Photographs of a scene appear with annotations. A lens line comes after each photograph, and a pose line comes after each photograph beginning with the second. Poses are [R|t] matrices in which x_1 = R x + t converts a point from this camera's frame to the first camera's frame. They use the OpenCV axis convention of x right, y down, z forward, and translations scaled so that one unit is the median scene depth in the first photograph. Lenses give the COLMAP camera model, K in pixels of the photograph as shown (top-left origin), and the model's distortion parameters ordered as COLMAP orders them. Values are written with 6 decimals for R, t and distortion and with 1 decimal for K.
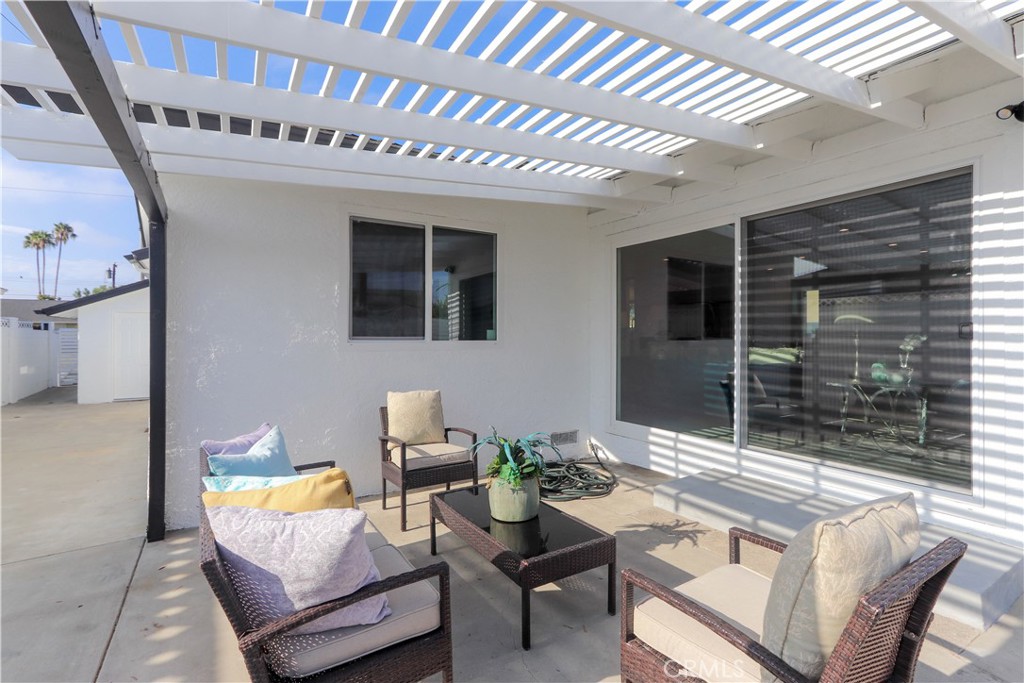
lens RADIAL K [[481.1, 0, 514.0], [0, 481.1, 340.0], [0, 0, 1]] dist [0.002468, 0.000987]
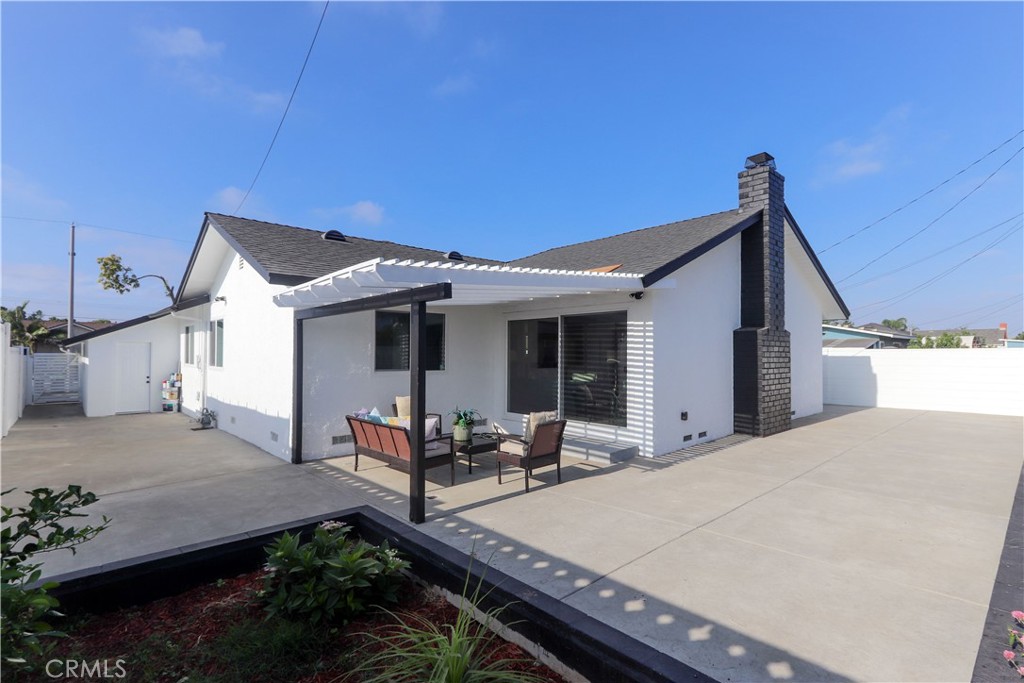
lens RADIAL K [[481.1, 0, 514.0], [0, 481.1, 340.0], [0, 0, 1]] dist [0.002468, 0.000987]
pose [[0.983111, 0.008087, 0.182830, -0.148425], [-0.001970, 0.999433, -0.033613, -0.070562], [-0.182998, 0.032685, 0.982570, -1.176482]]
